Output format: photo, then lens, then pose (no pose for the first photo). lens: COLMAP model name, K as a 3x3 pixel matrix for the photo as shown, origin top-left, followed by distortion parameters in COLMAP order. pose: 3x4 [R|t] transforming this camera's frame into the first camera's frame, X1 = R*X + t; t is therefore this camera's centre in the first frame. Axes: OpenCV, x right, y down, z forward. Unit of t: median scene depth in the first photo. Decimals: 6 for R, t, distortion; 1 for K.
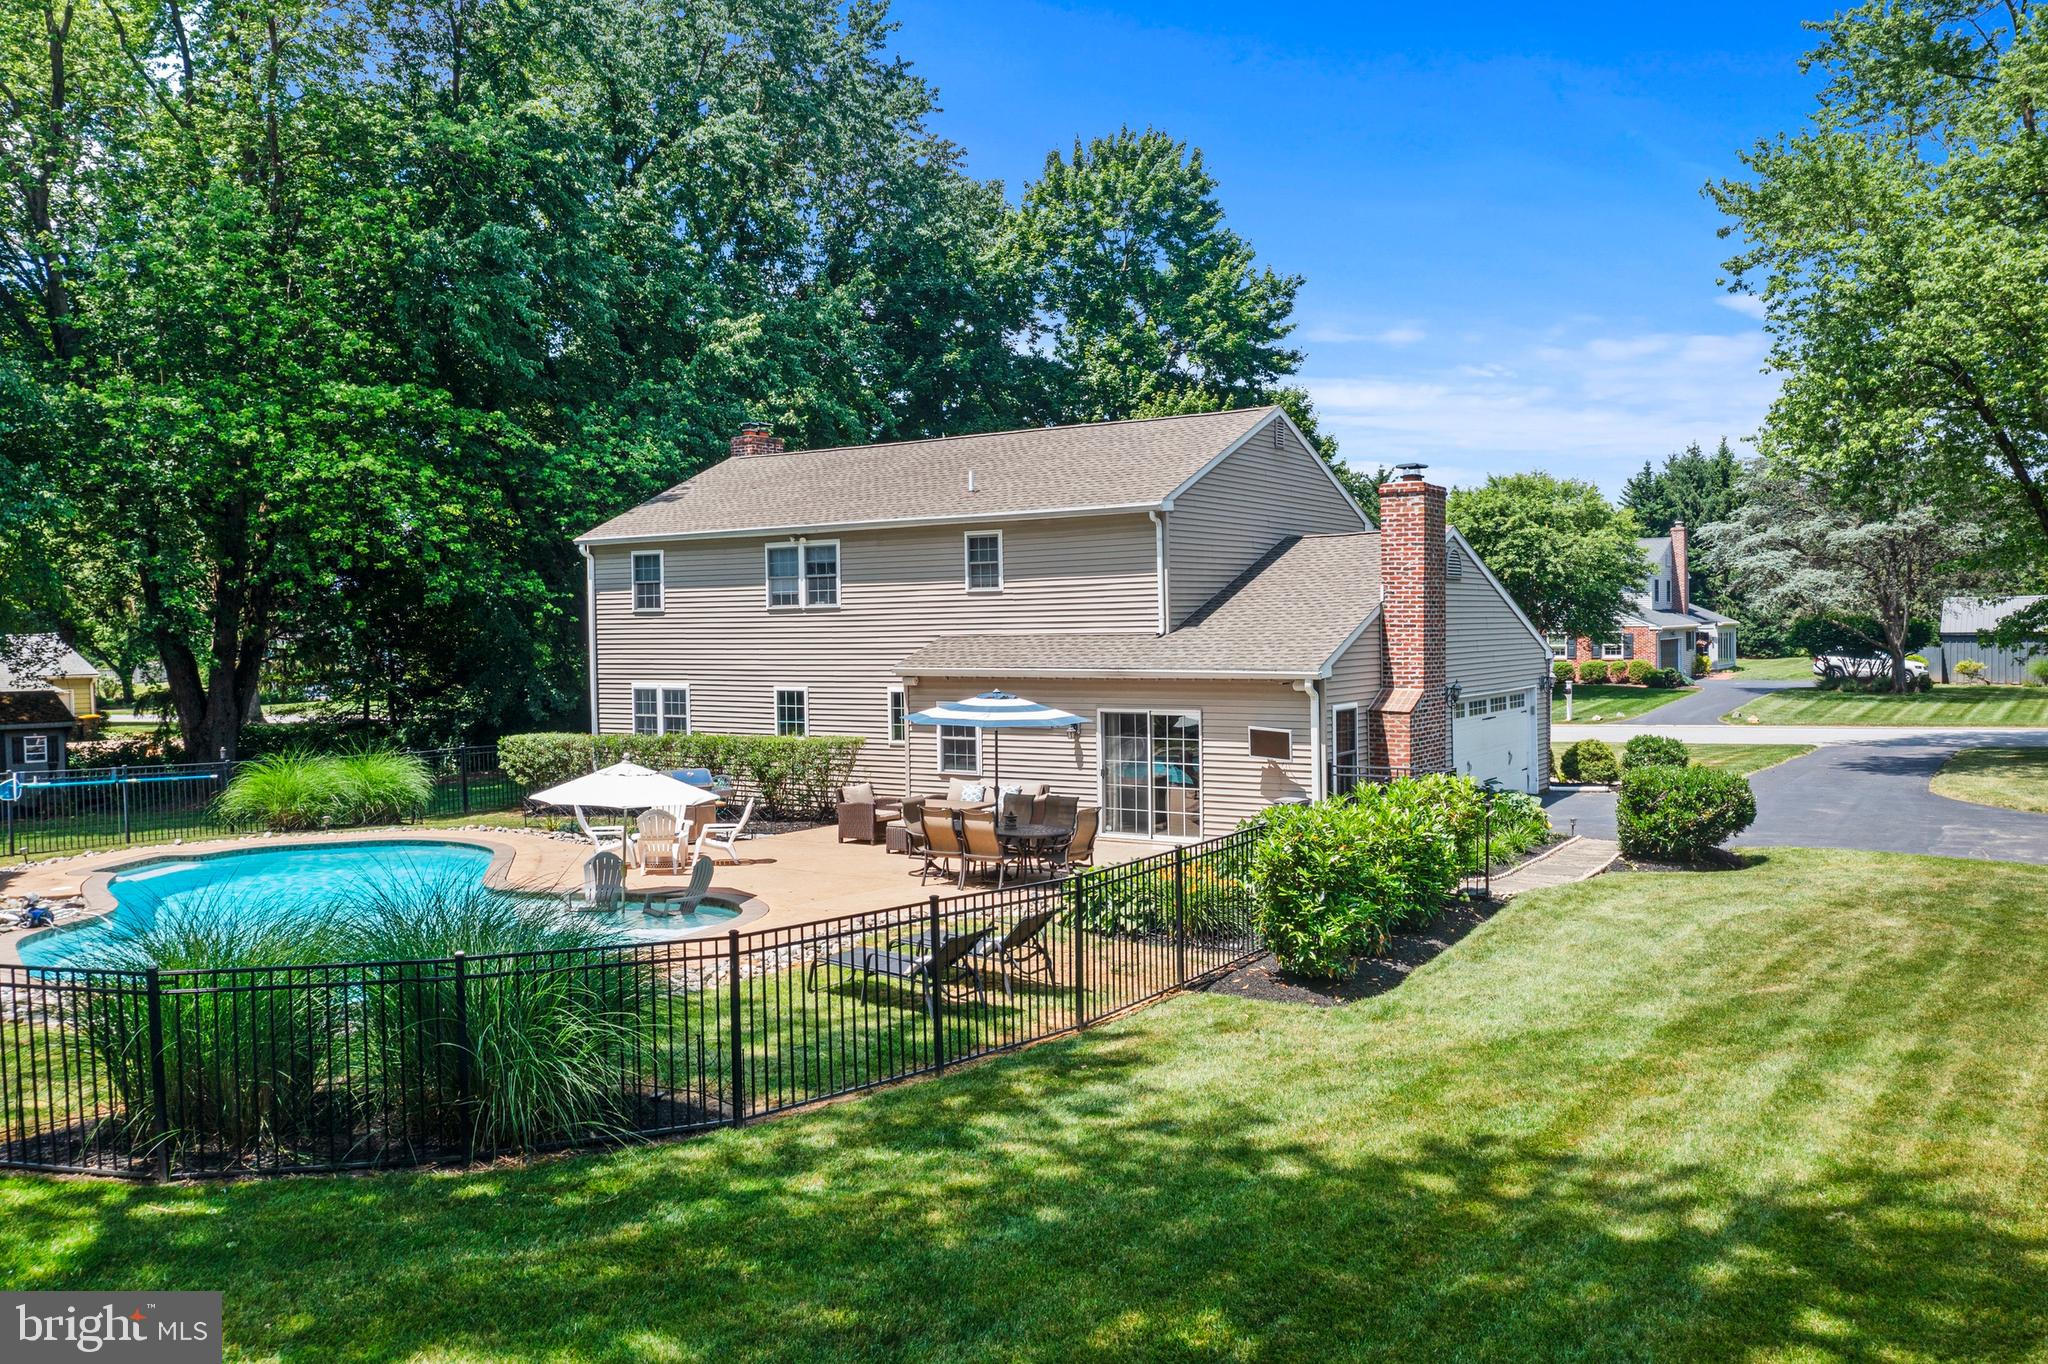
lens RADIAL K [[1610.2, 0, 1032.6], [0, 1610.2, 677.5], [0, 0, 1]] dist [-0.007288, 0.001562]
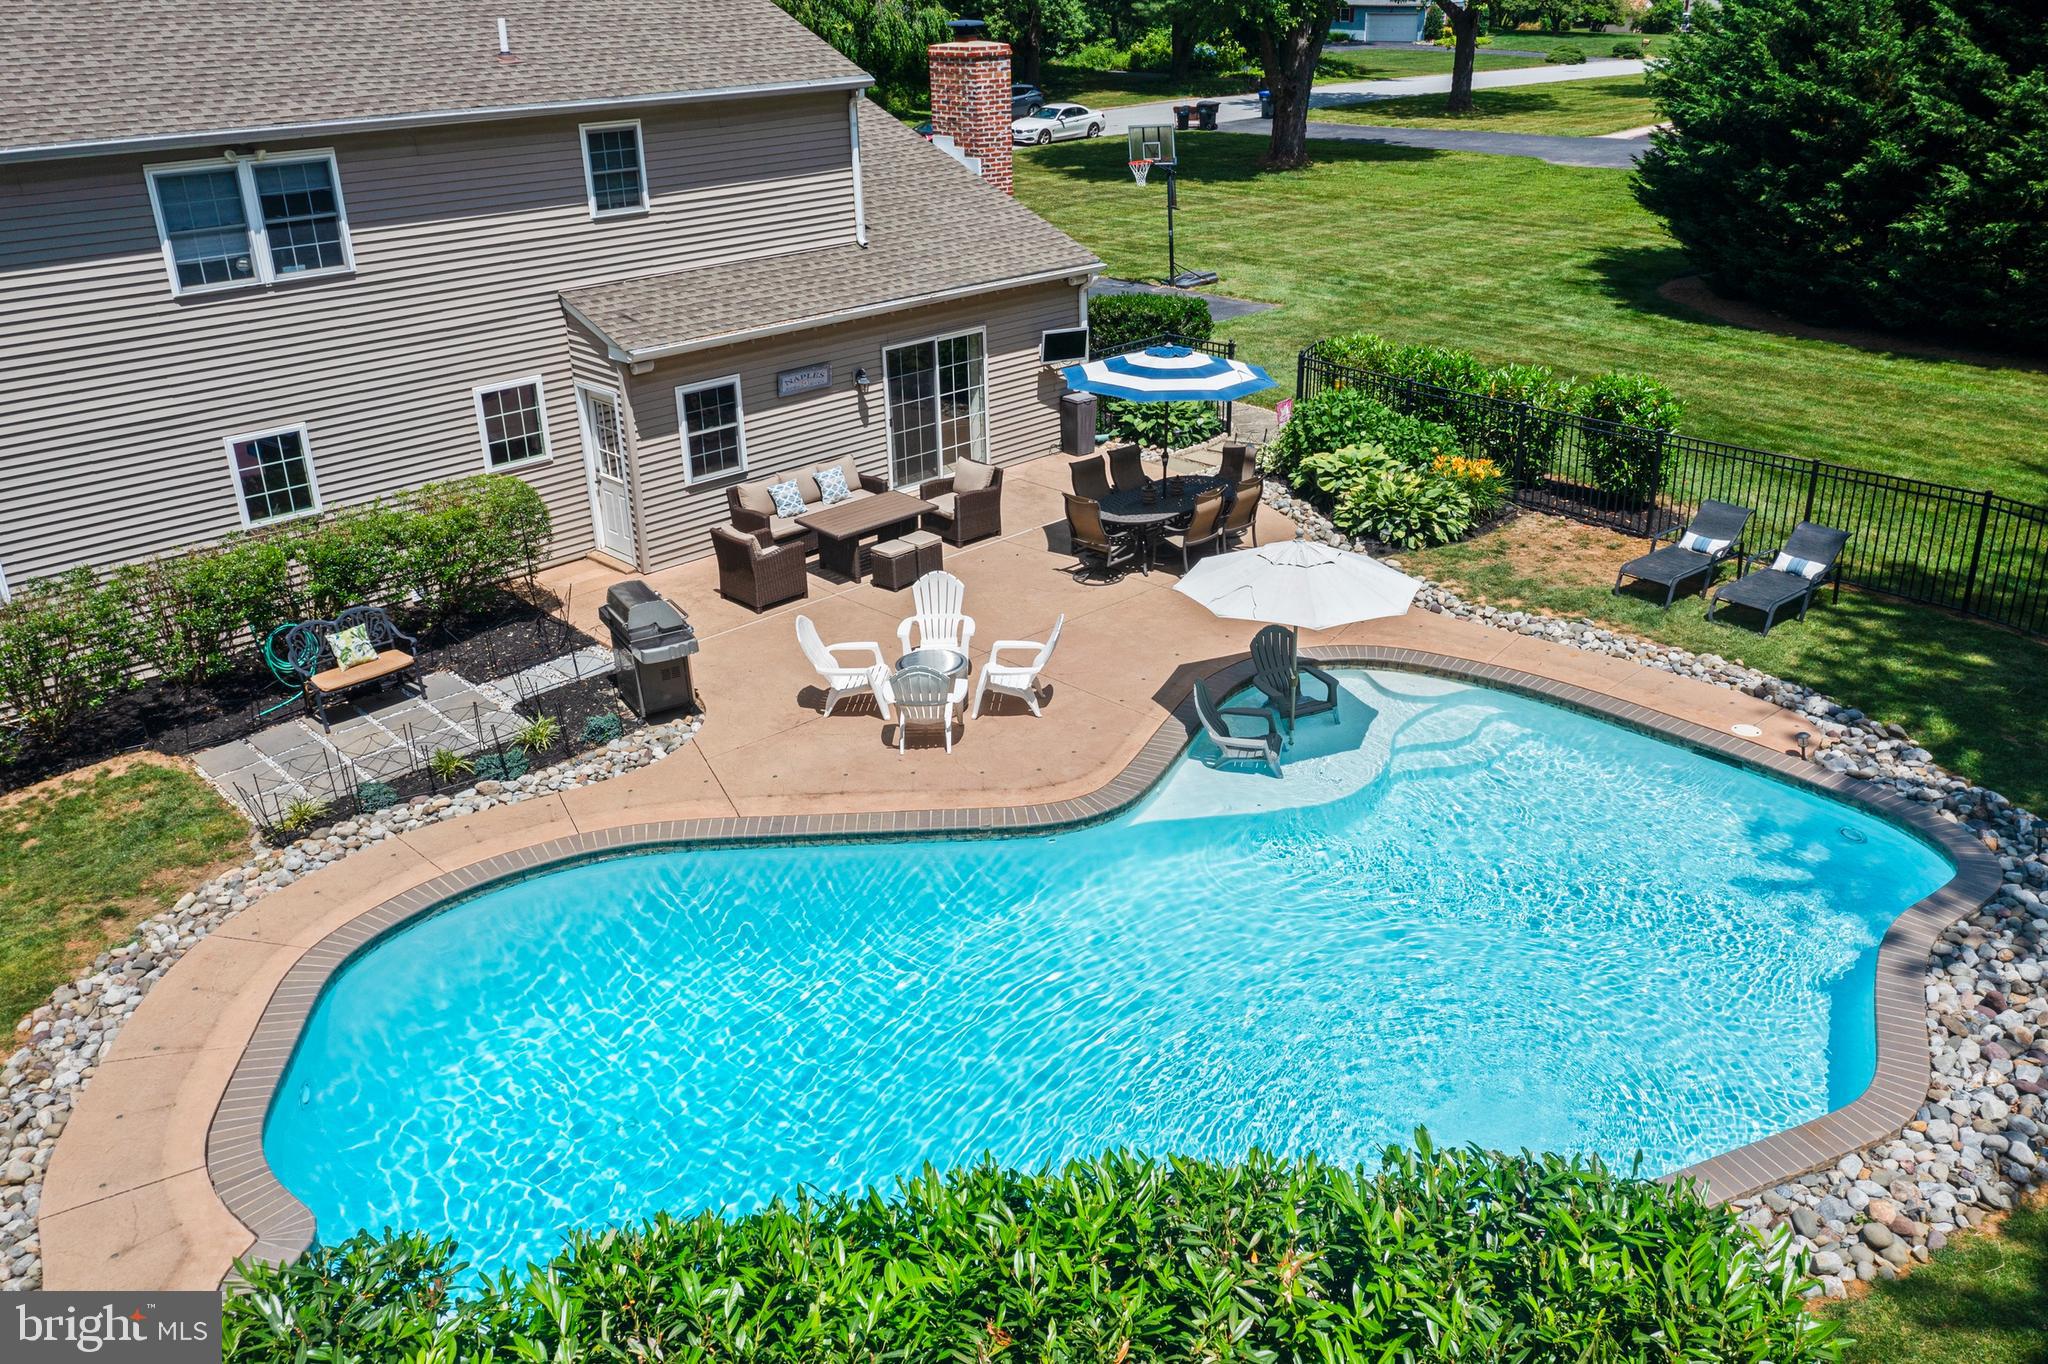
lens RADIAL K [[1610.2, 0, 1012.2], [0, 1610.2, 660.9], [0, 0, 1]] dist [-0.007288, 0.001562]
pose [[0.225730, -0.378105, 0.897821, -0.621027], [0.052281, 0.924981, 0.376399, -0.116013], [-0.972786, -0.038025, 0.228563, 0.619722]]
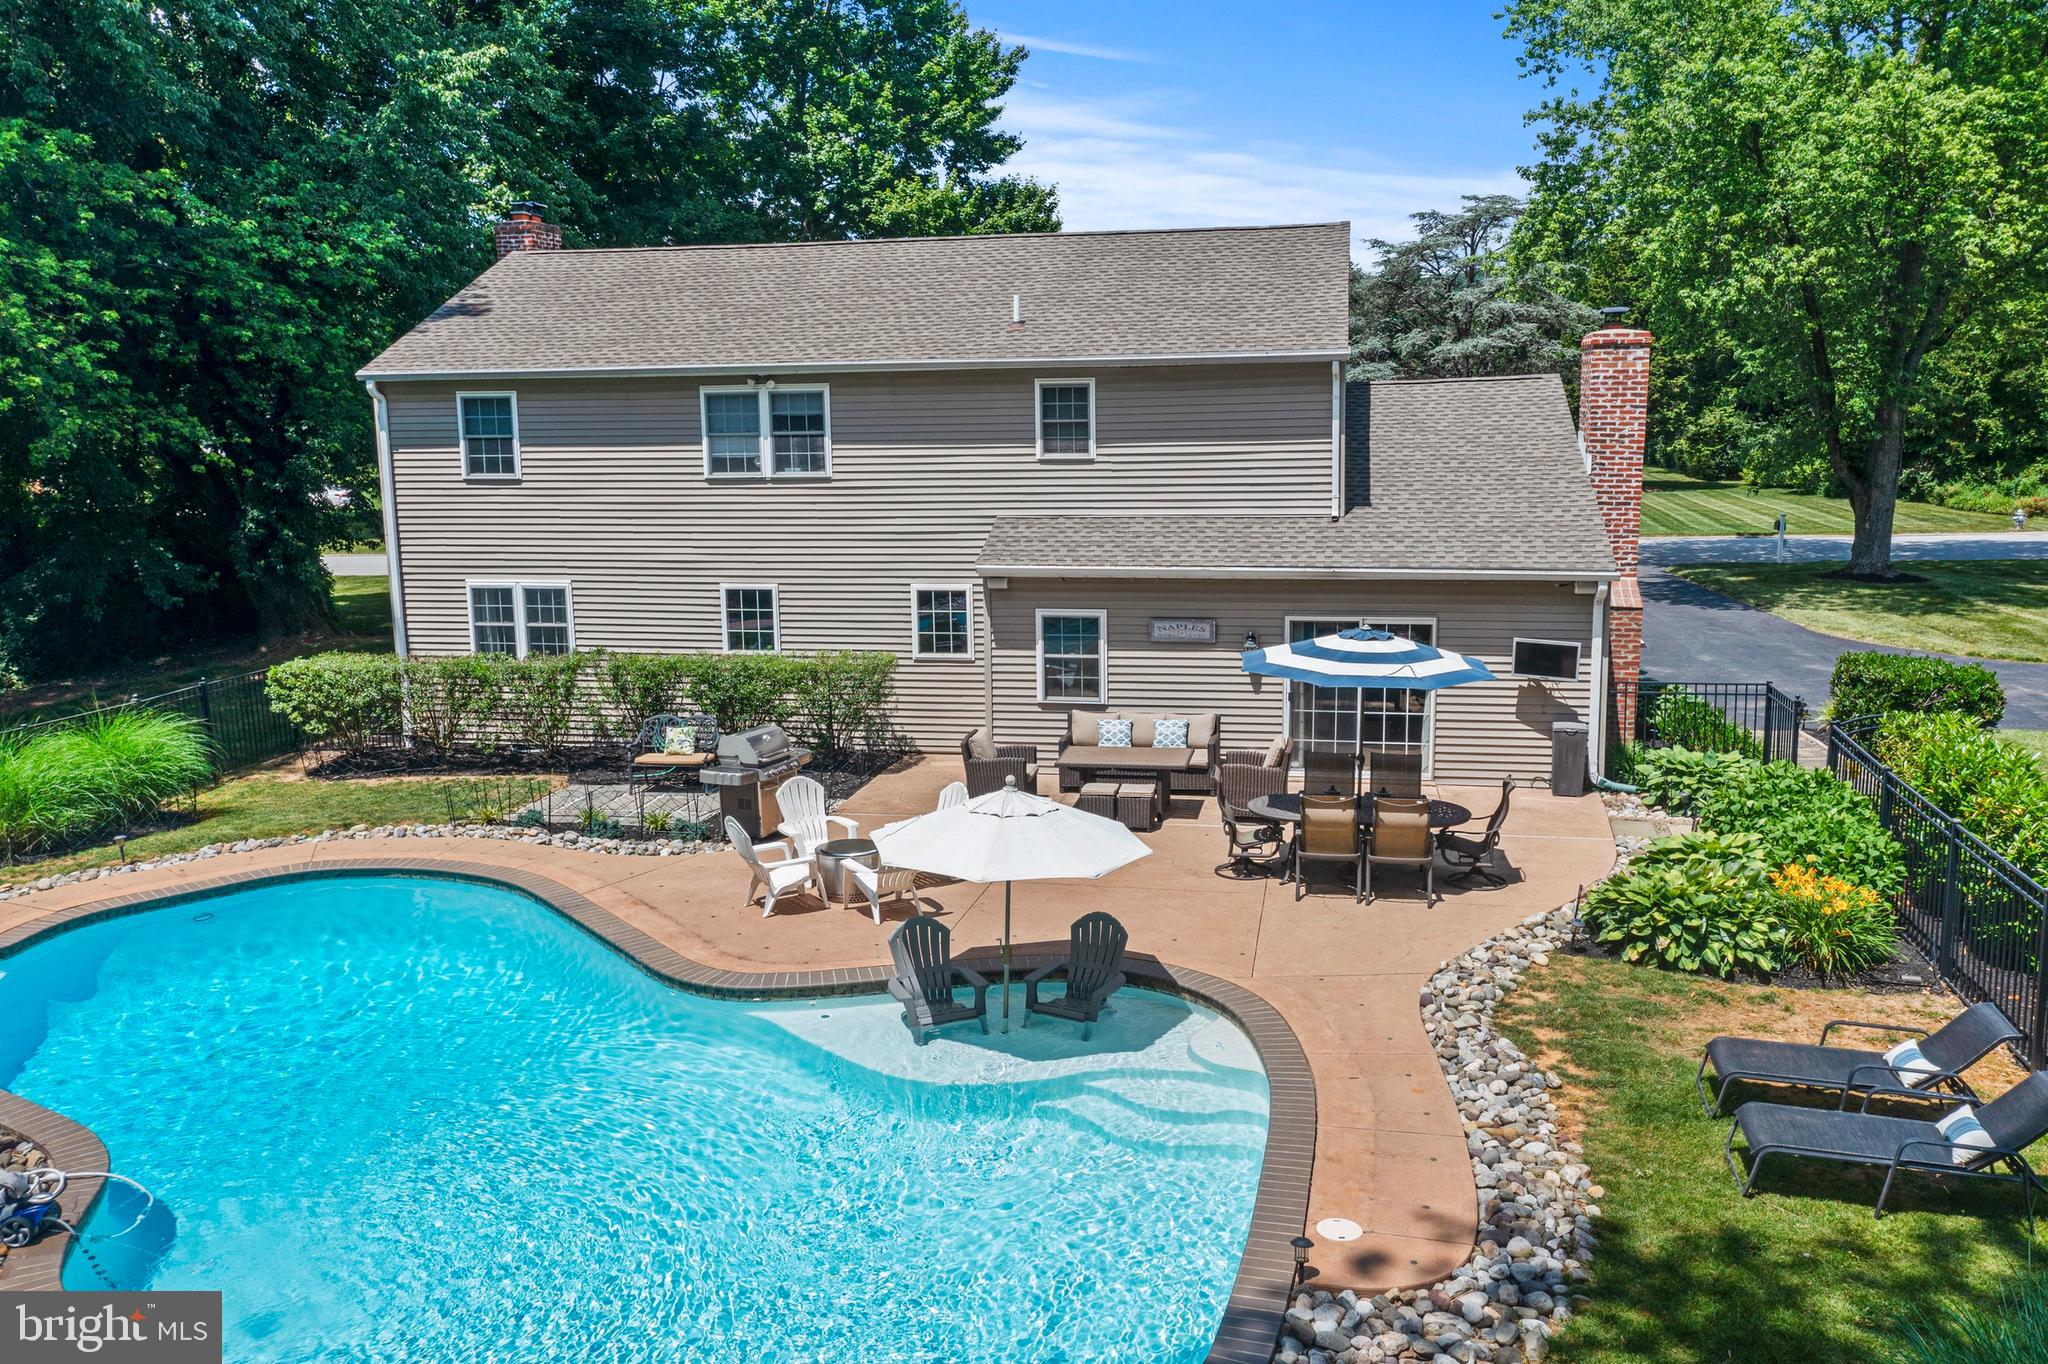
lens RADIAL K [[1610.2, 0, 1025.0], [0, 1610.2, 668.2], [0, 0, 1]] dist [-0.007288, 0.001562]
pose [[0.924282, -0.063083, 0.376461, -0.313741], [0.014737, 0.991411, 0.129947, -0.049966], [-0.381425, -0.114560, 0.917274, 0.270714]]
